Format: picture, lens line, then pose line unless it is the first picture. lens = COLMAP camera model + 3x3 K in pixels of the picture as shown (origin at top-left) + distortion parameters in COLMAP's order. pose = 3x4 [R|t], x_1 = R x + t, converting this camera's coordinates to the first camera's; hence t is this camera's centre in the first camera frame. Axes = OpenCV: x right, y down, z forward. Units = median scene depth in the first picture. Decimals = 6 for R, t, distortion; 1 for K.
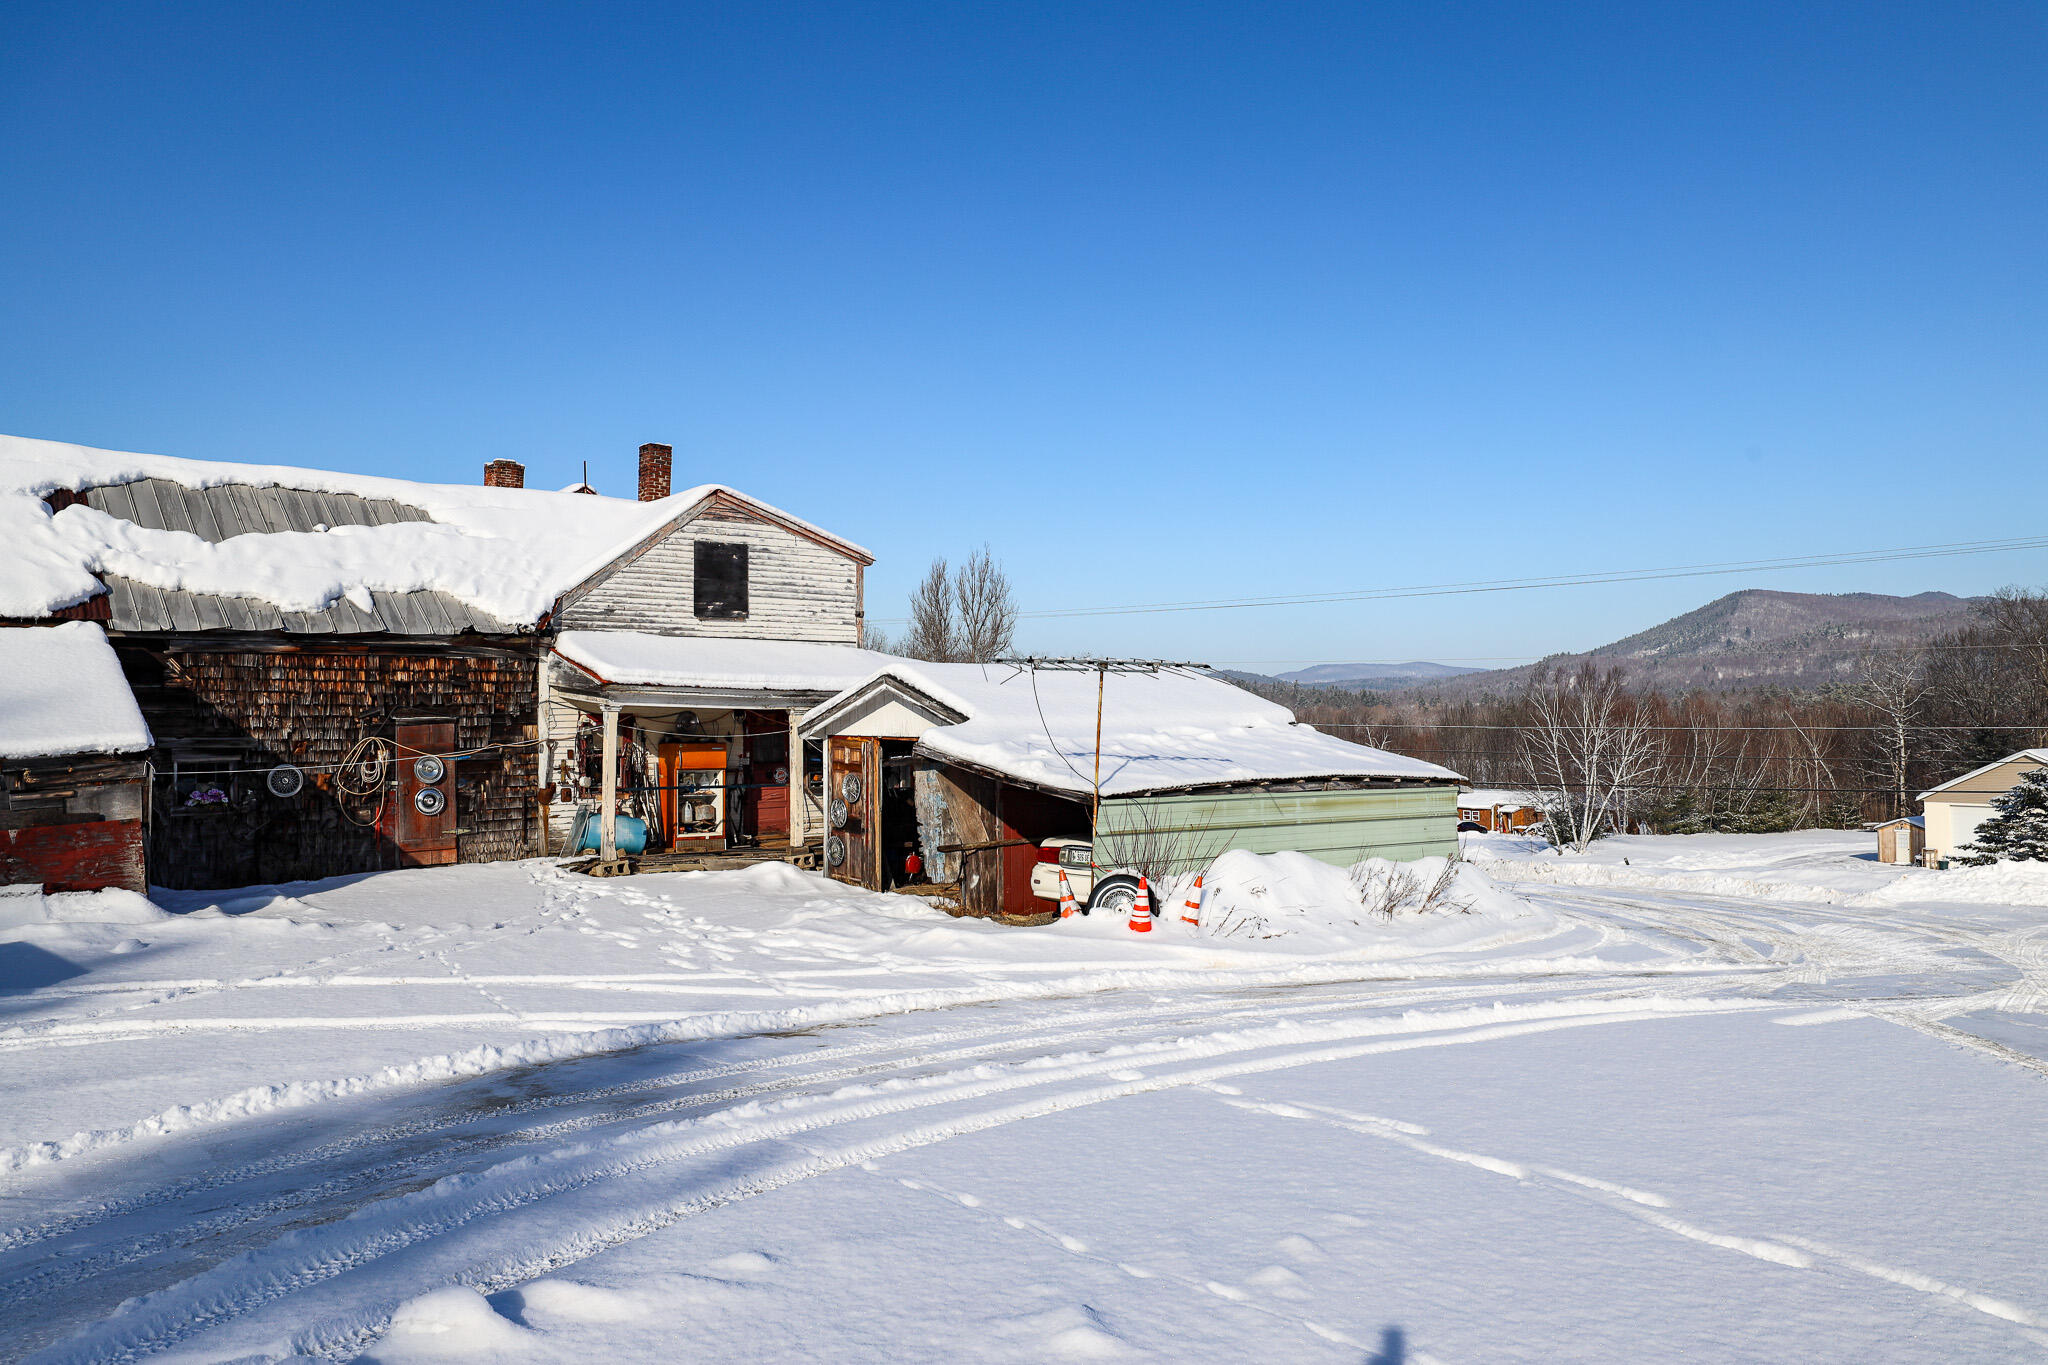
lens RADIAL K [[1536.4, 0, 1024.0], [0, 1536.4, 682.5], [0, 0, 1]] dist [0.019155, 0.058471]
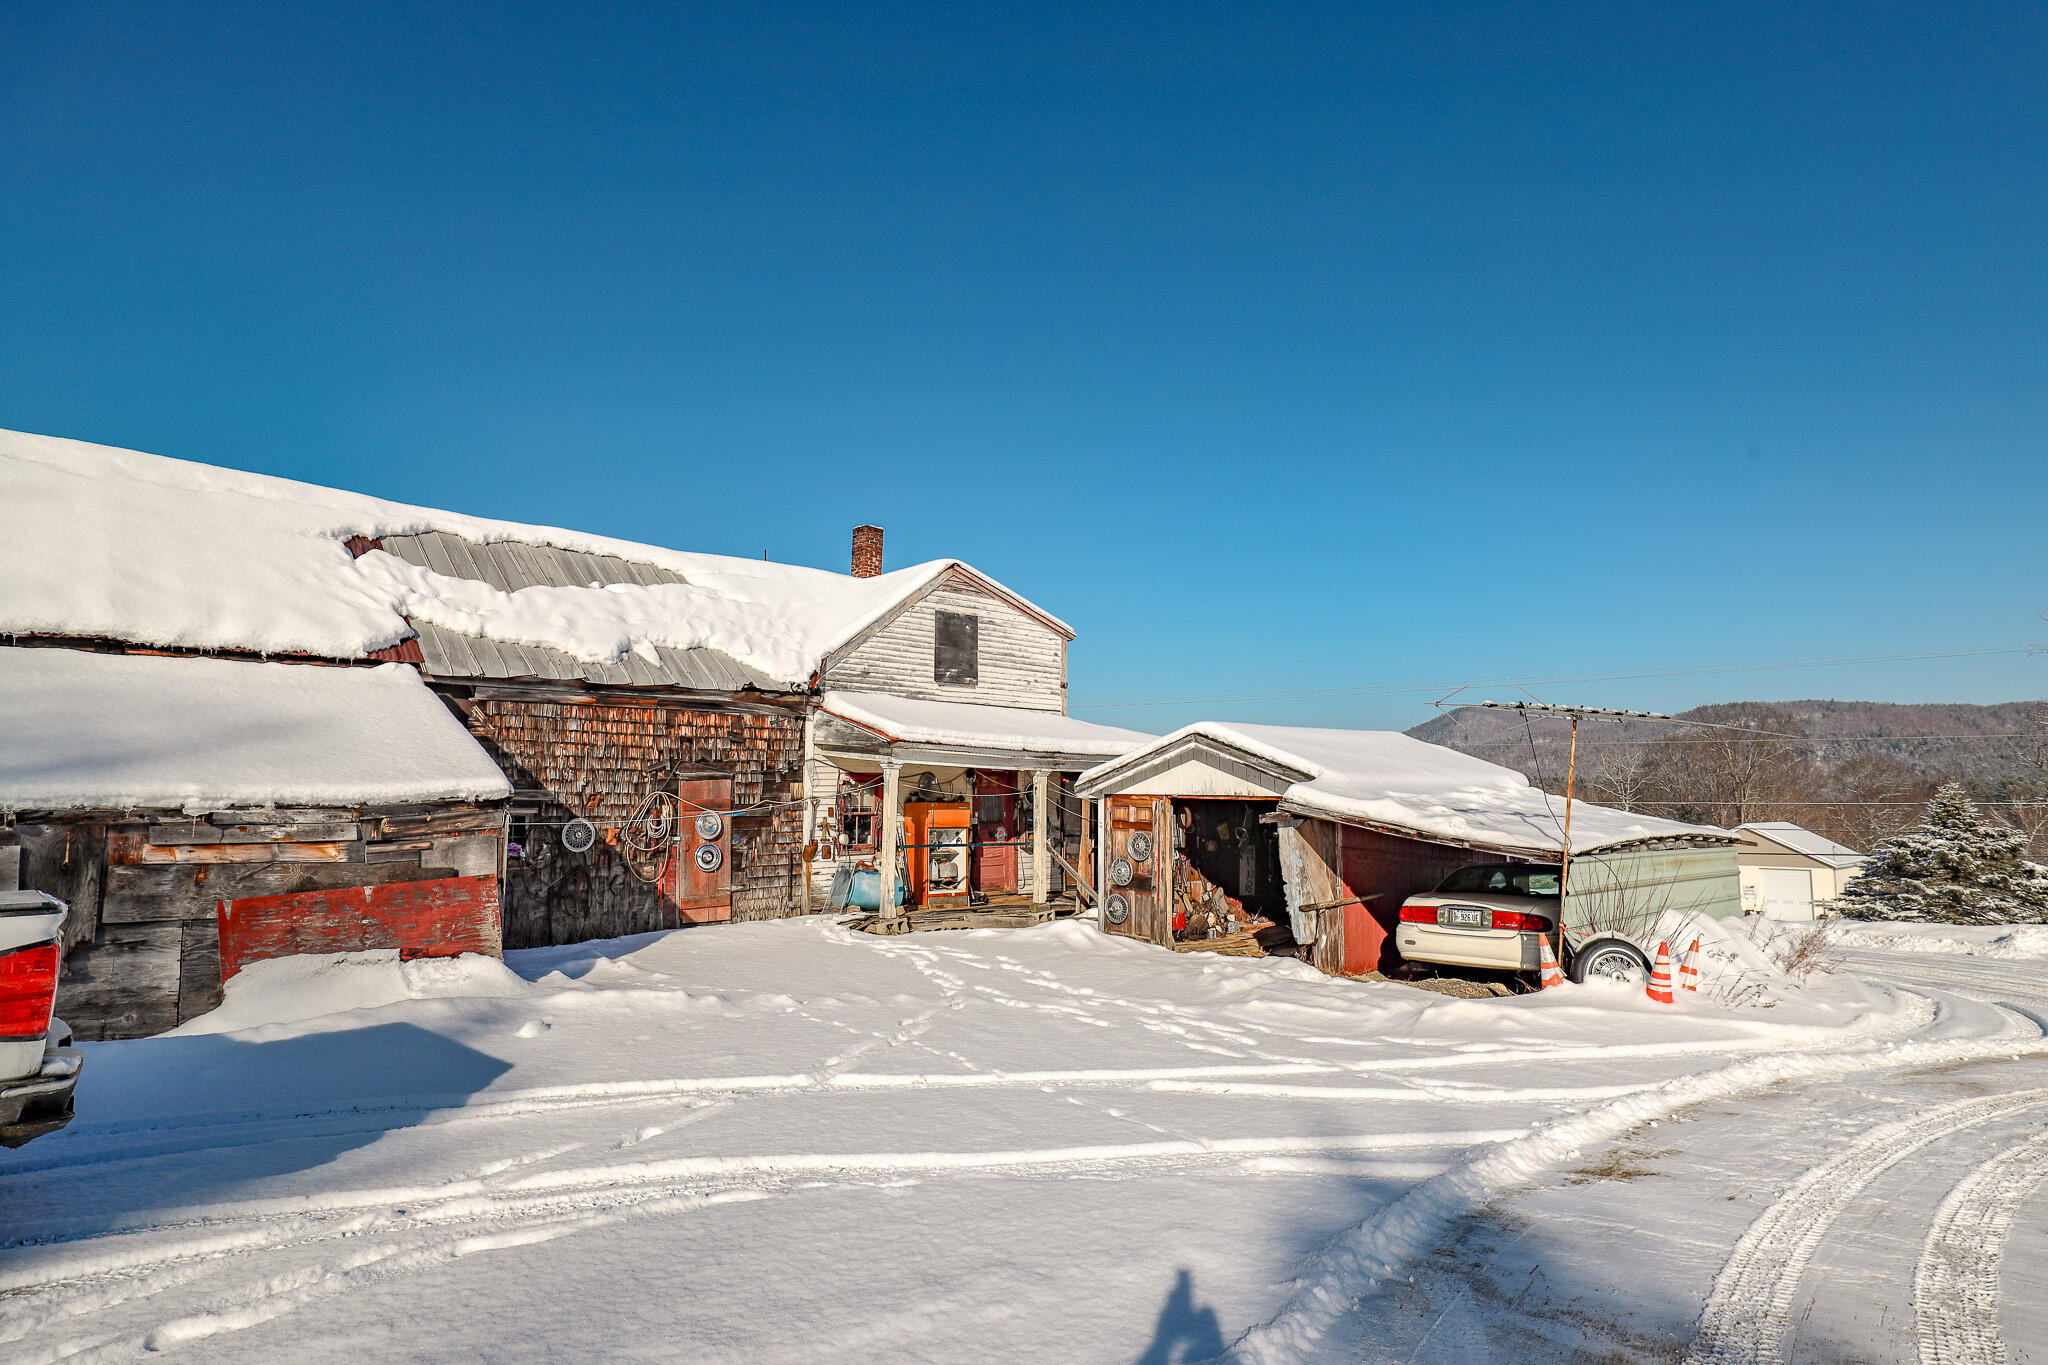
lens RADIAL K [[1158.3, 0, 1035.7], [0, 1158.3, 688.8], [0, 0, 1]] dist [-0.033551, 0.035812]
pose [[0.995176, 0.016908, 0.096638, -0.249337], [-0.010132, 0.997483, -0.070185, 0.018761], [-0.097581, 0.068867, 0.992842, 0.234514]]
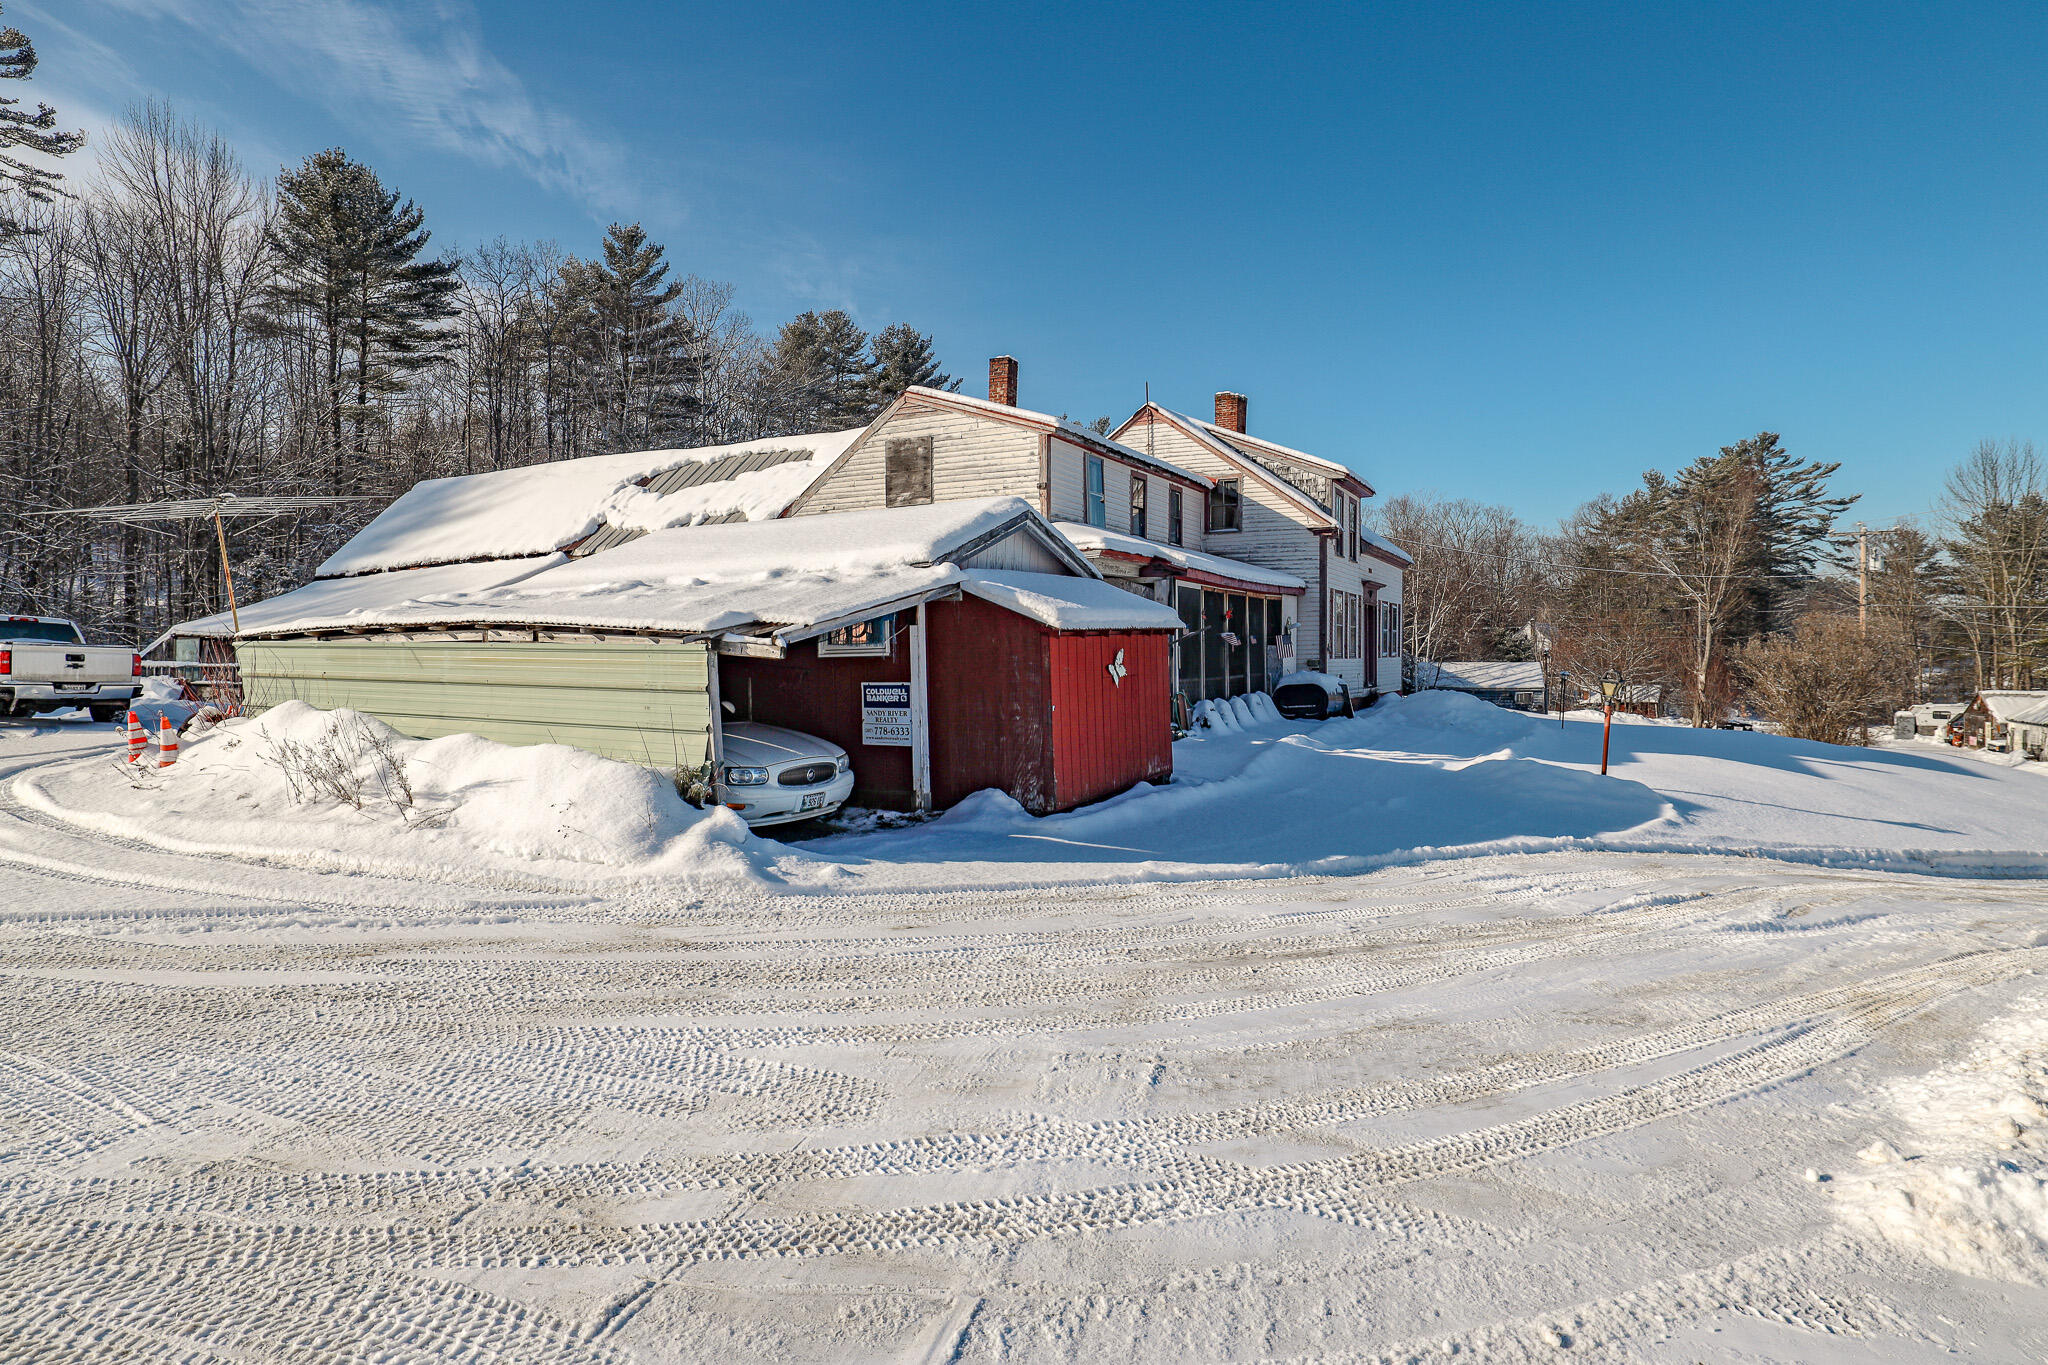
lens RADIAL K [[1158.3, 0, 1035.7], [0, 1158.3, 688.8], [0, 0, 1]] dist [-0.033551, 0.035812]
pose [[0.388798, 0.026007, -0.920956, 0.691281], [0.023951, 0.998978, 0.038322, 0.067225], [0.921012, -0.036957, 0.387778, 0.860155]]
